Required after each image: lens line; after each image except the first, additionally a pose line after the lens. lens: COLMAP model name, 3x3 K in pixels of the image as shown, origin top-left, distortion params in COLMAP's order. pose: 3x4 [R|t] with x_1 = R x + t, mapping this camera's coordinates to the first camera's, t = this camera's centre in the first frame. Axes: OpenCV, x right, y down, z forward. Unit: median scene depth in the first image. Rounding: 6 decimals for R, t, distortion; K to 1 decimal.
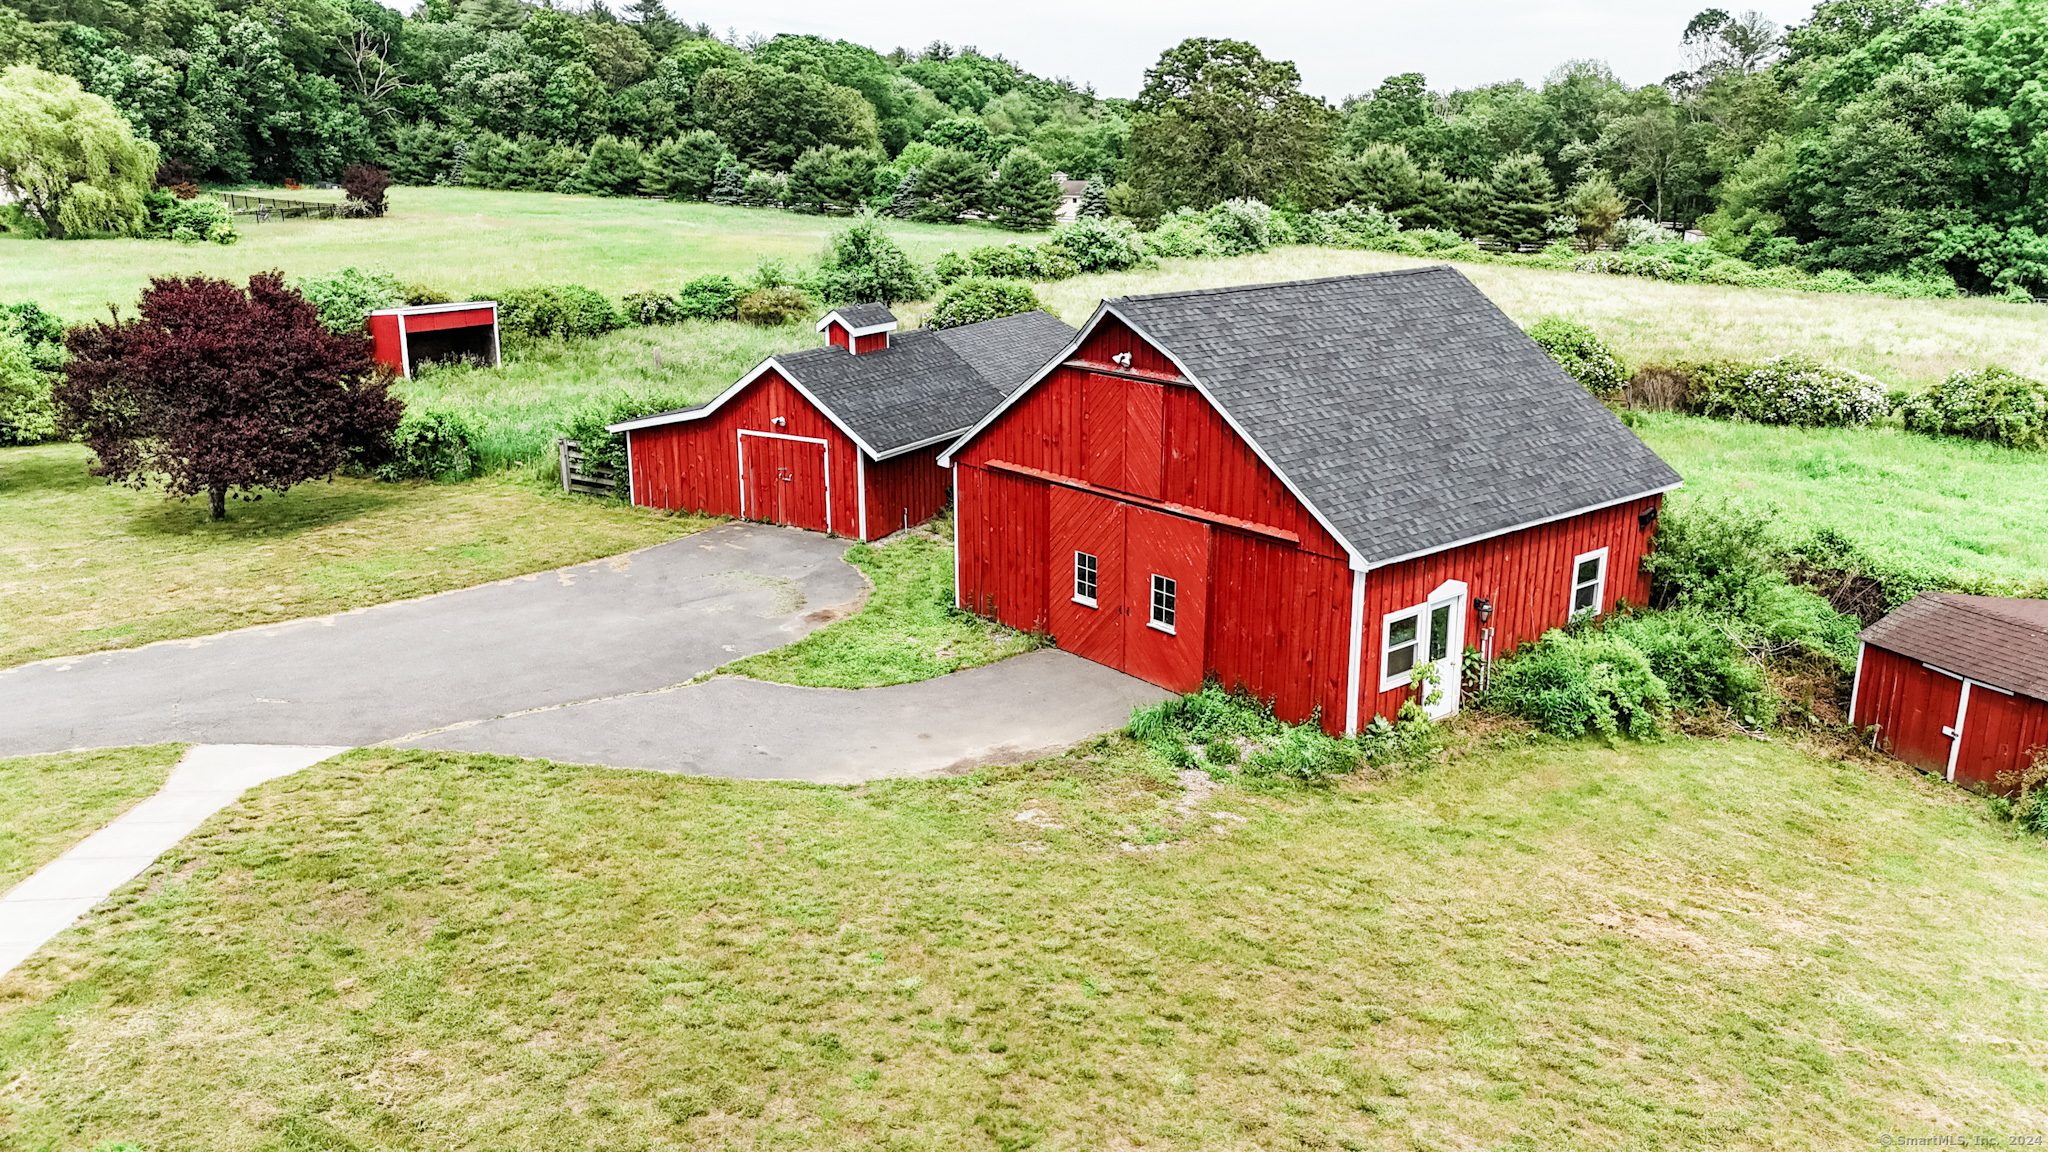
lens RADIAL K [[1528.5, 0, 1021.4], [0, 1528.5, 582.8], [0, 0, 1]] dist [0.059591, -0.039231]
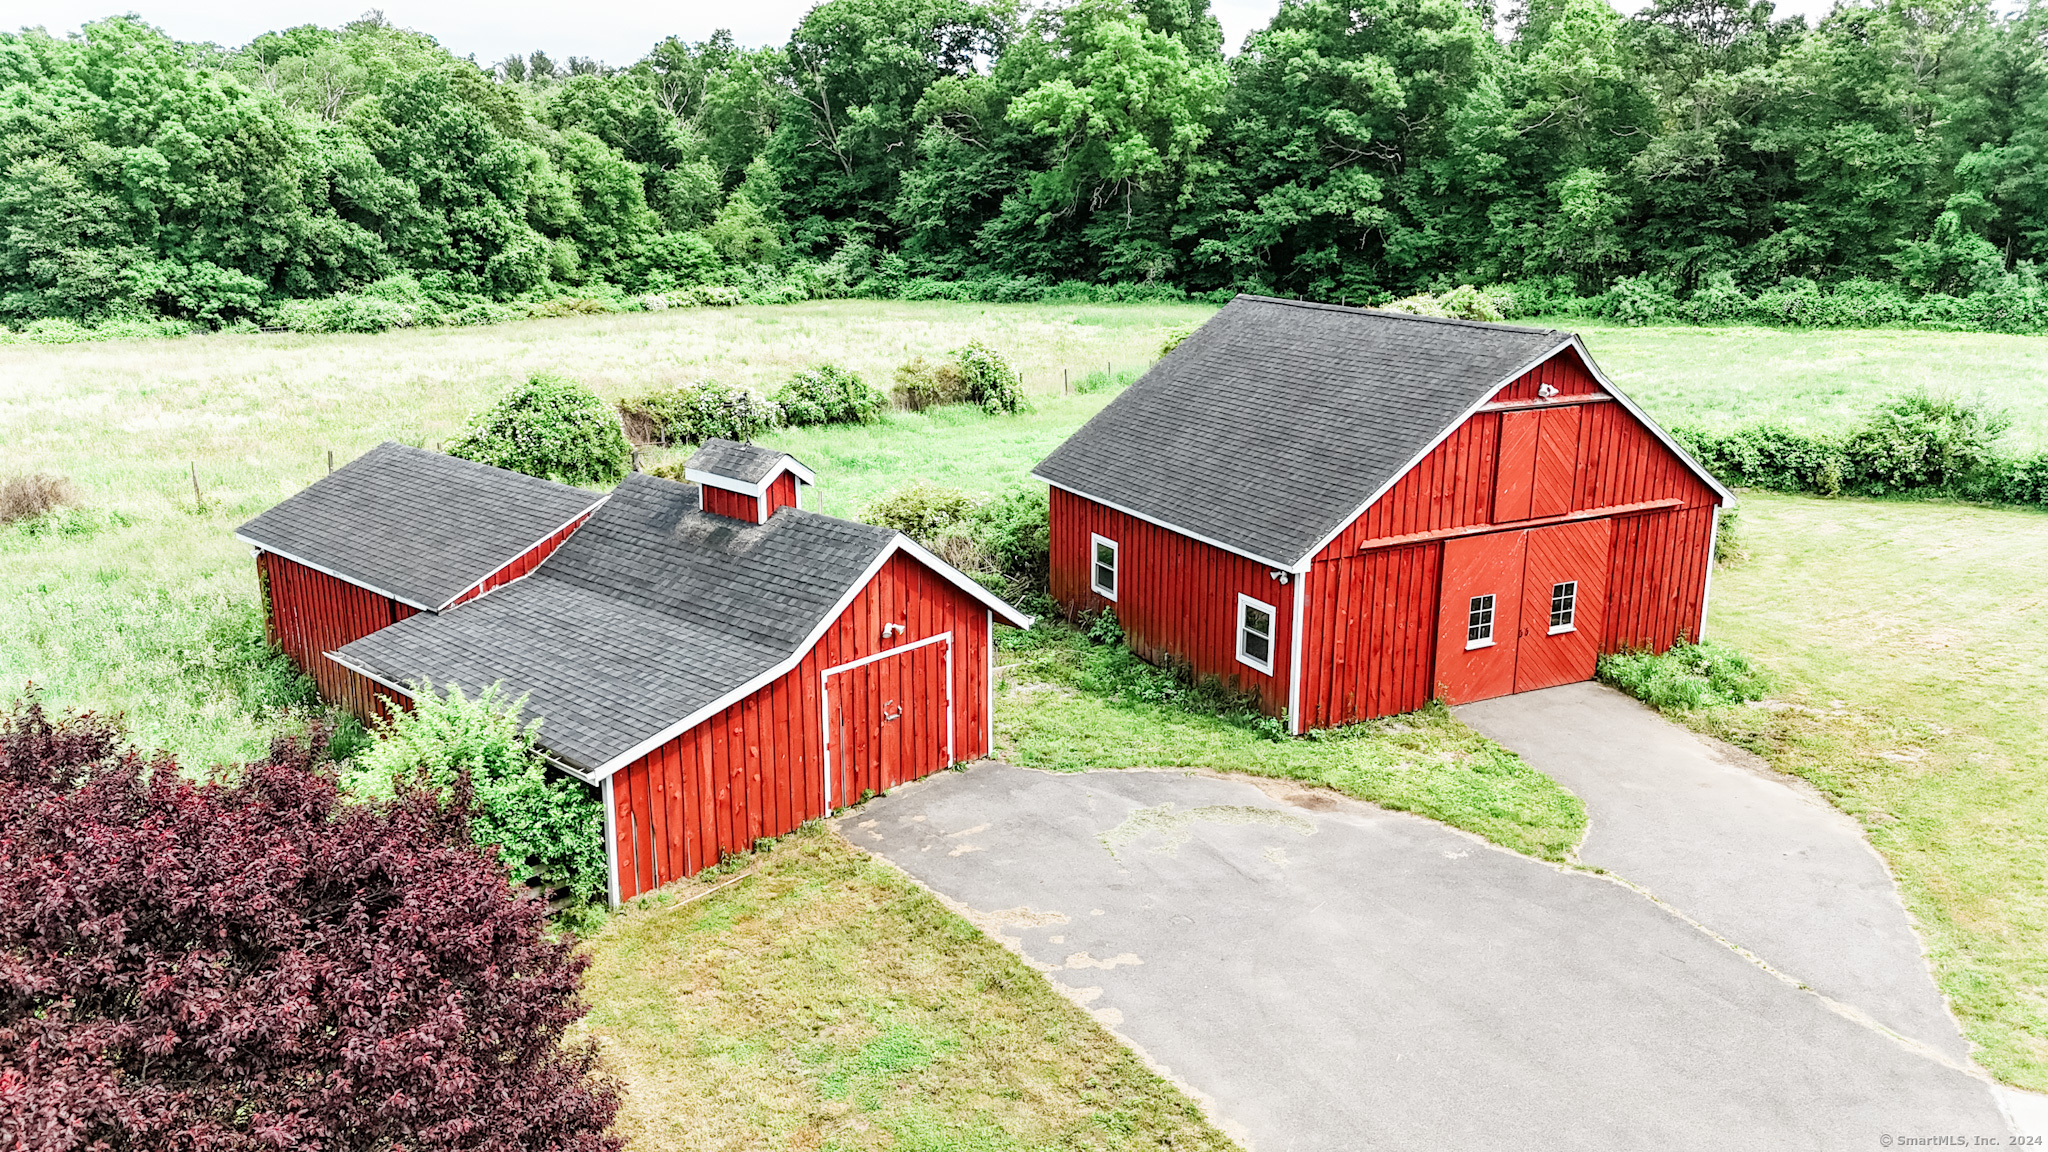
lens RADIAL K [[1528.5, 0, 1036.4], [0, 1528.5, 581.0], [0, 0, 1]] dist [0.059591, -0.039231]
pose [[0.213886, -0.254692, 0.943072, -0.819672], [0.273975, 0.942306, 0.192349, -0.256401], [-0.937652, 0.217237, 0.271325, 0.860297]]
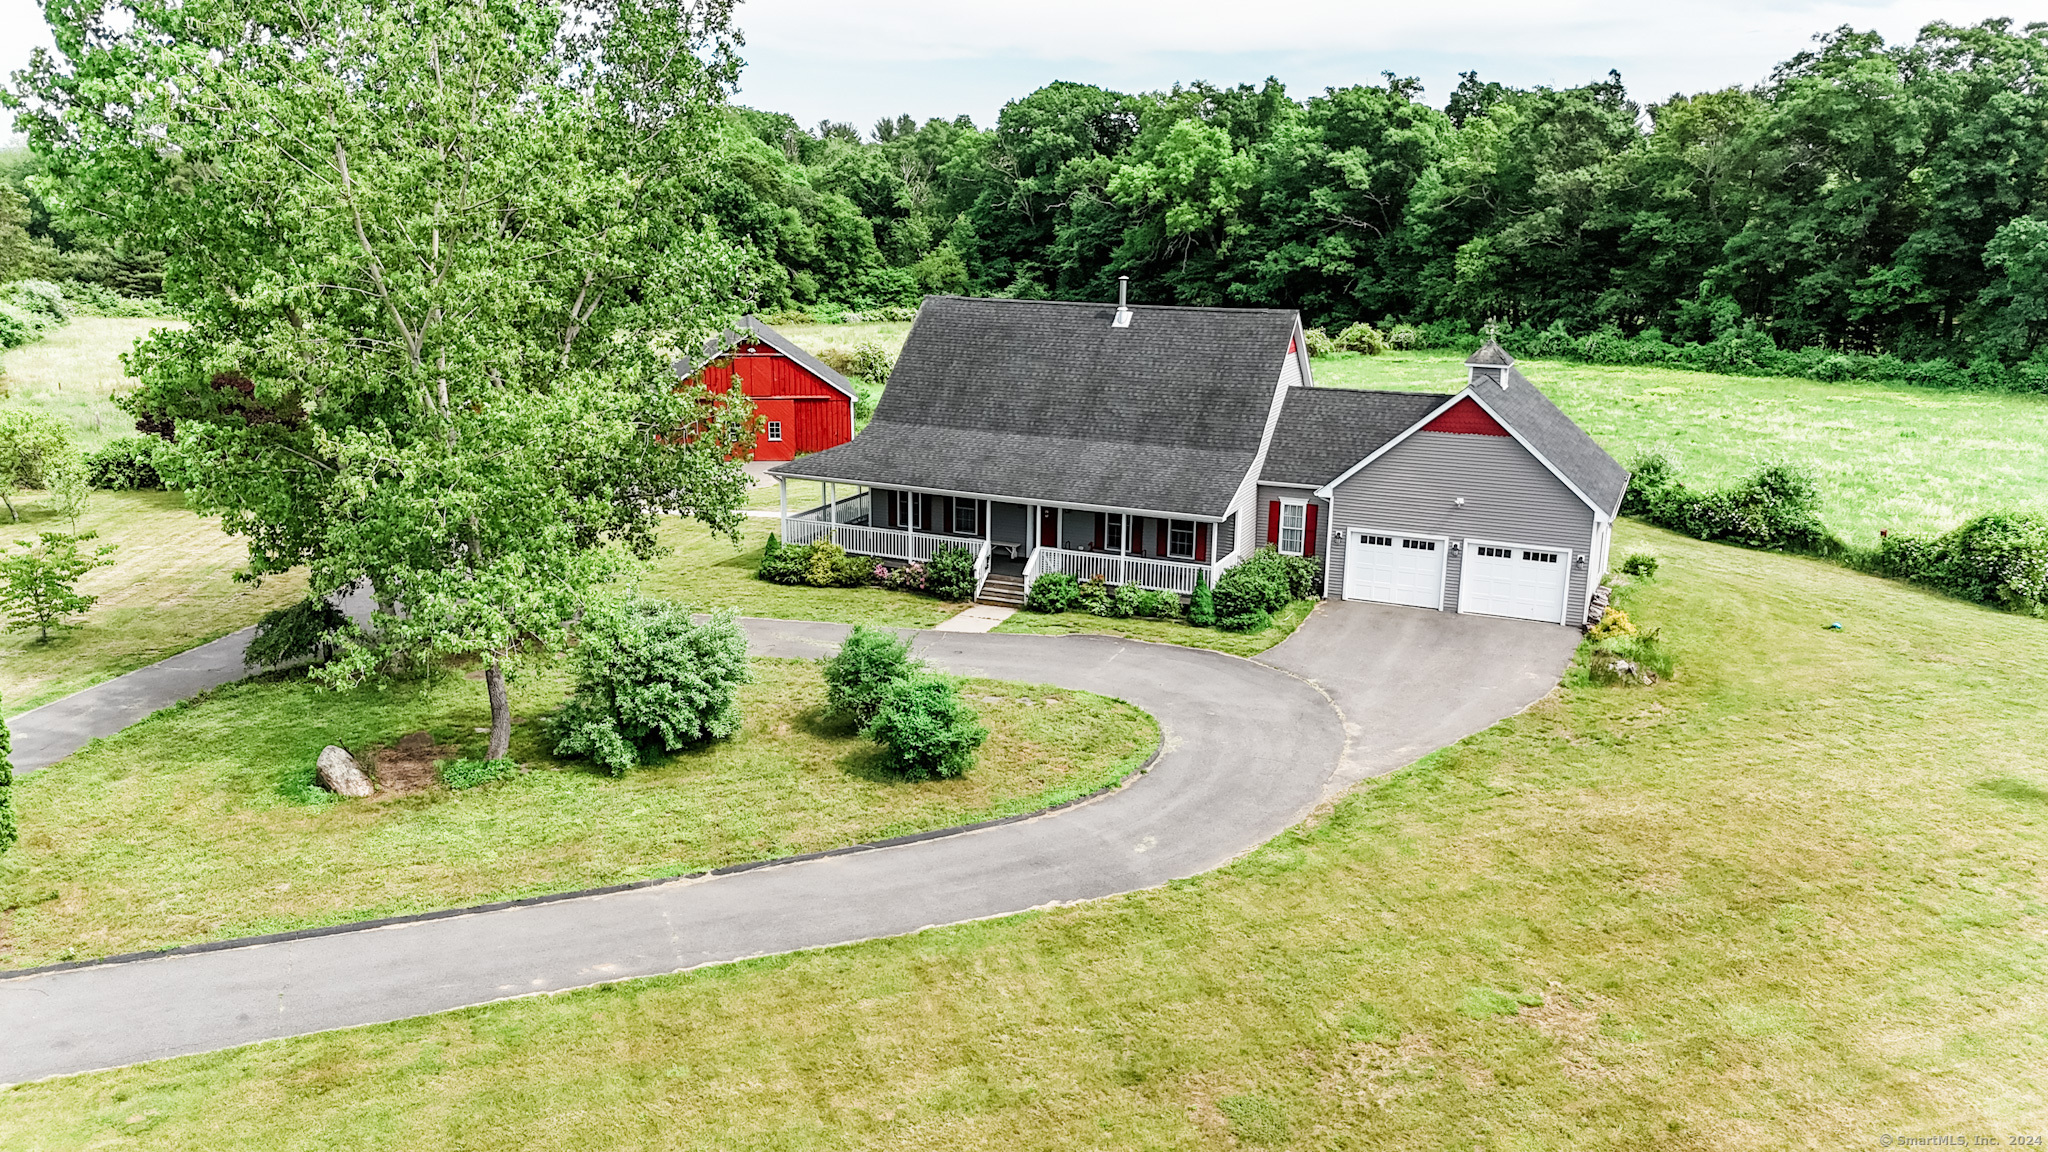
lens RADIAL K [[1528.5, 0, 1023.4], [0, 1528.5, 571.1], [0, 0, 1]] dist [0.059591, -0.039231]
pose [[0.490006, -0.204883, 0.847300, -1.808866], [0.235387, 0.966979, 0.097695, 0.081945], [-0.839337, 0.151572, 0.522052, -0.729716]]
